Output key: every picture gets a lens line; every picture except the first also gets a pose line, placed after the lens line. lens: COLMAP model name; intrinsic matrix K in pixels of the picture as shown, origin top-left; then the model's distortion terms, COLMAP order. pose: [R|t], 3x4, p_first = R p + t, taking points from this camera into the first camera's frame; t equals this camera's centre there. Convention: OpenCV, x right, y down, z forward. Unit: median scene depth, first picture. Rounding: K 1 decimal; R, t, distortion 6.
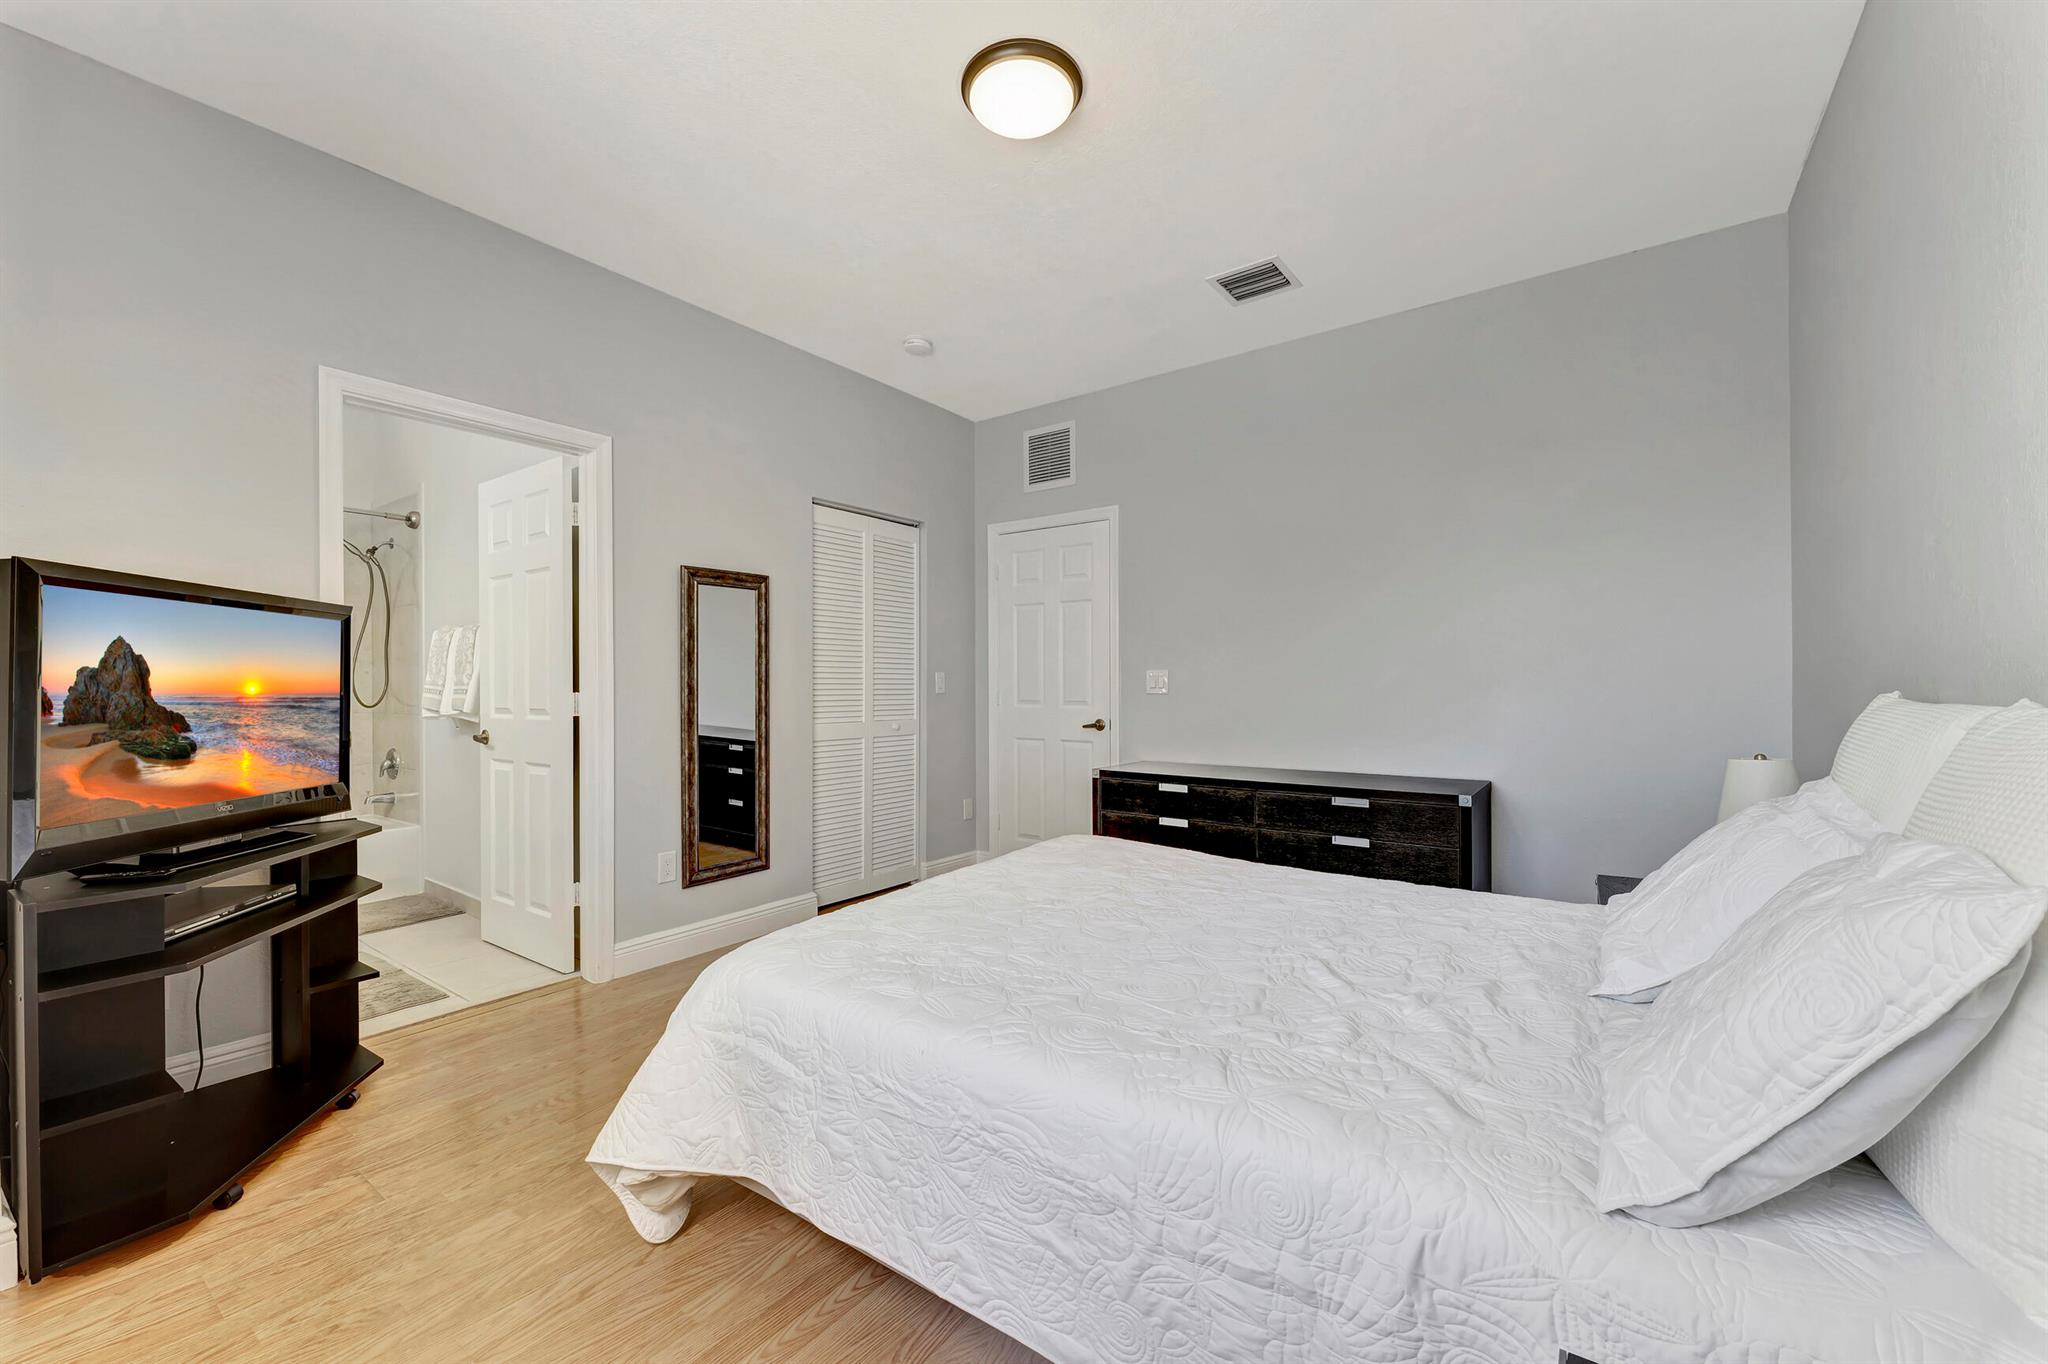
lens RADIAL K [[810.2, 0, 1017.1], [0, 810.2, 683.2], [0, 0, 1]] dist [0.000586, 0.000547]
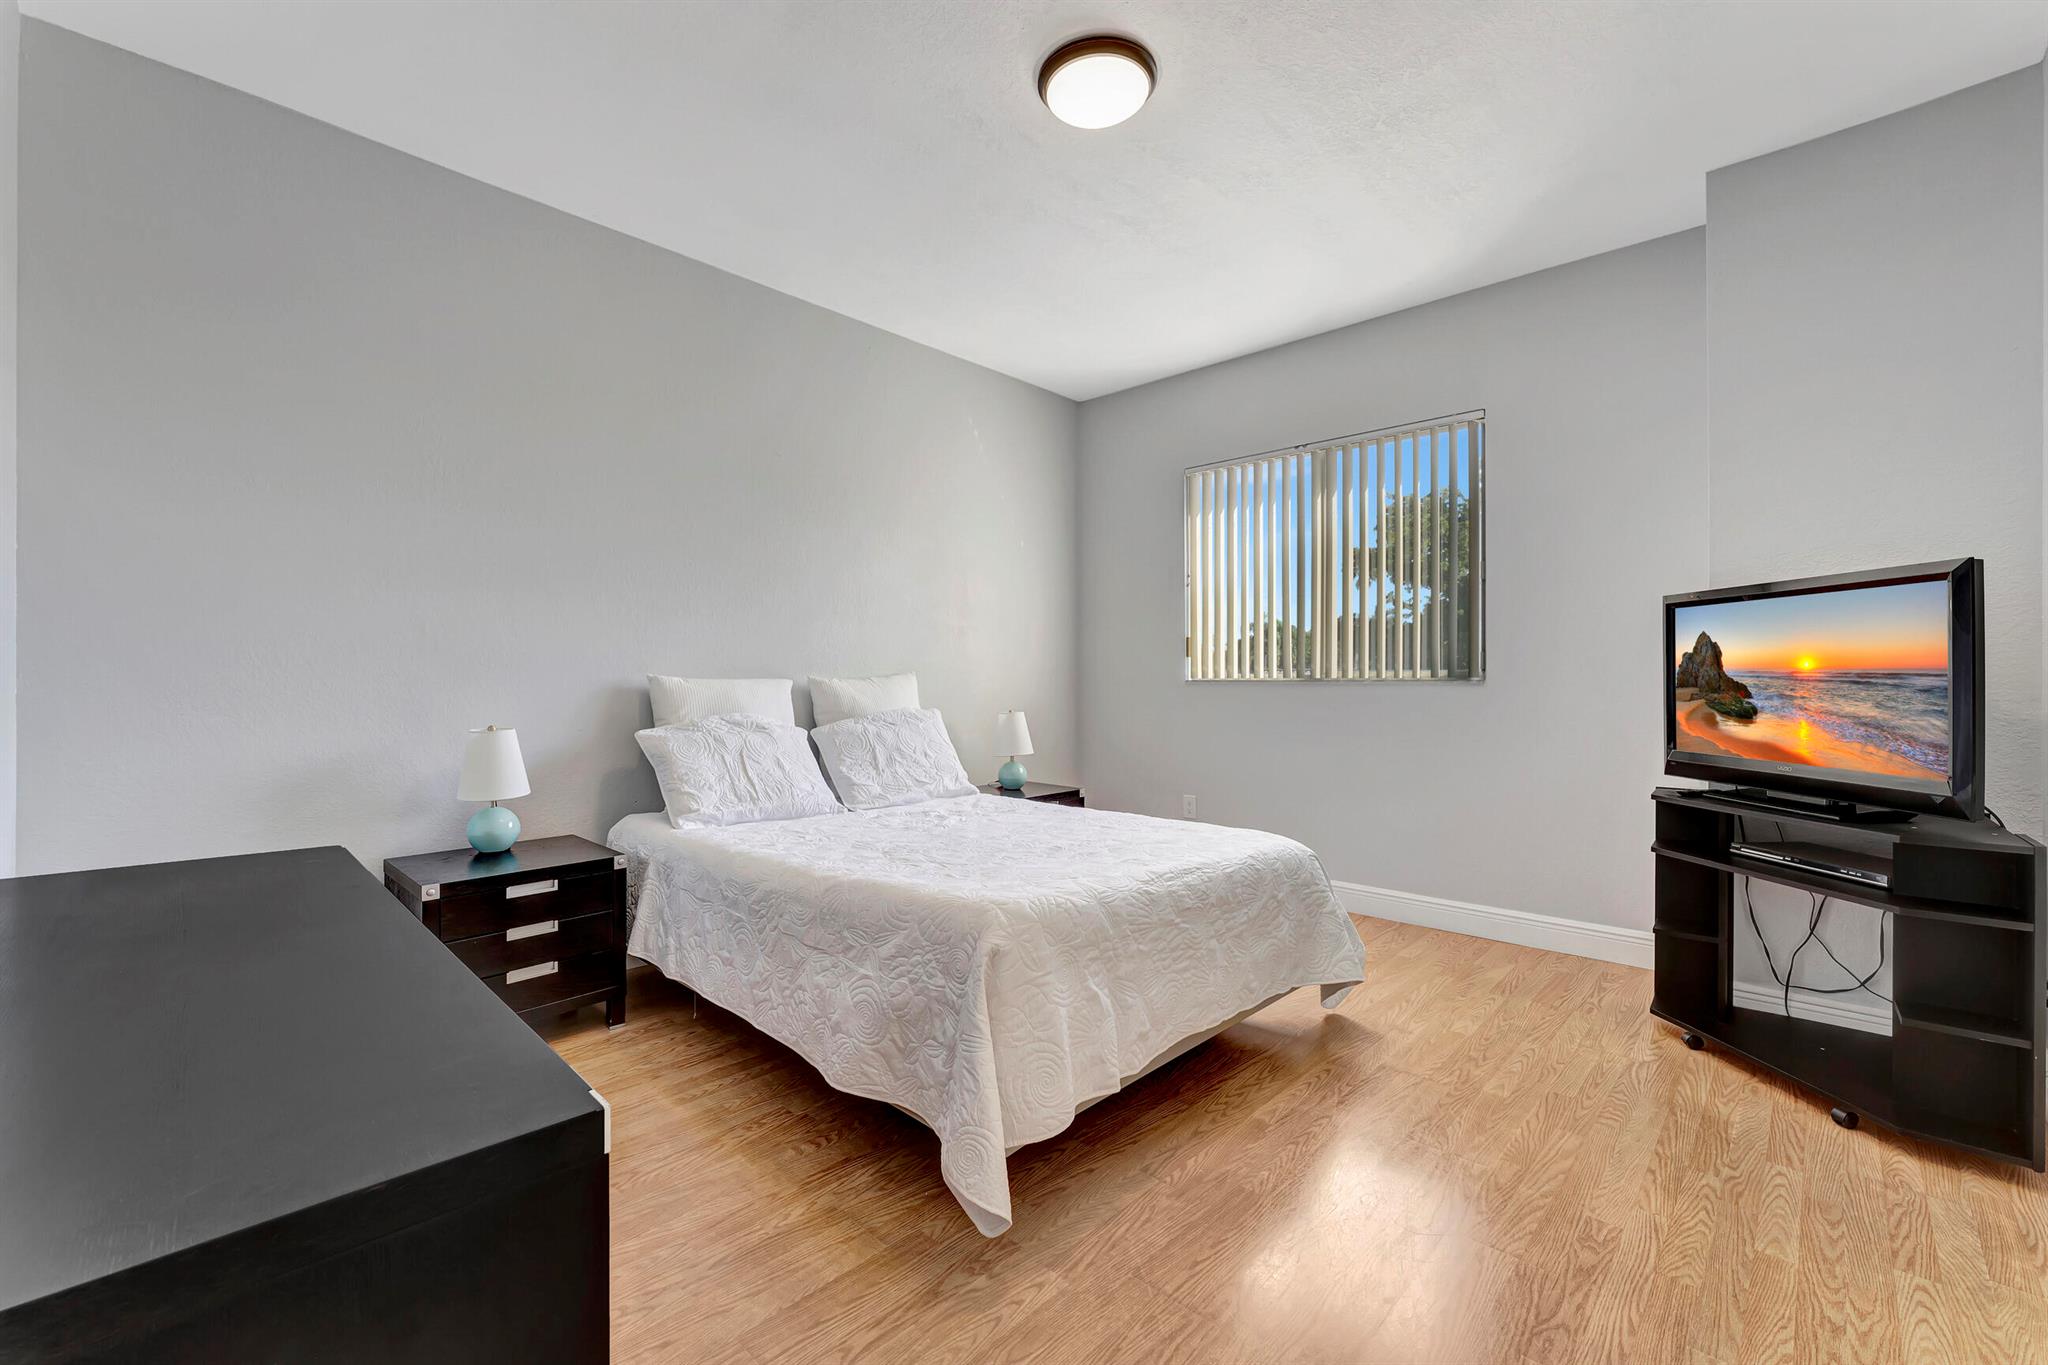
lens RADIAL K [[825.3, 0, 1025.3], [0, 825.3, 676.4], [0, 0, 1]] dist [0.000524, -0.000019]
pose [[-0.989887, 0.003170, 0.141821, -0.065765], [0.002838, 0.999993, -0.002548, 0.023618], [-0.141828, -0.002120, -0.989889, 2.293778]]
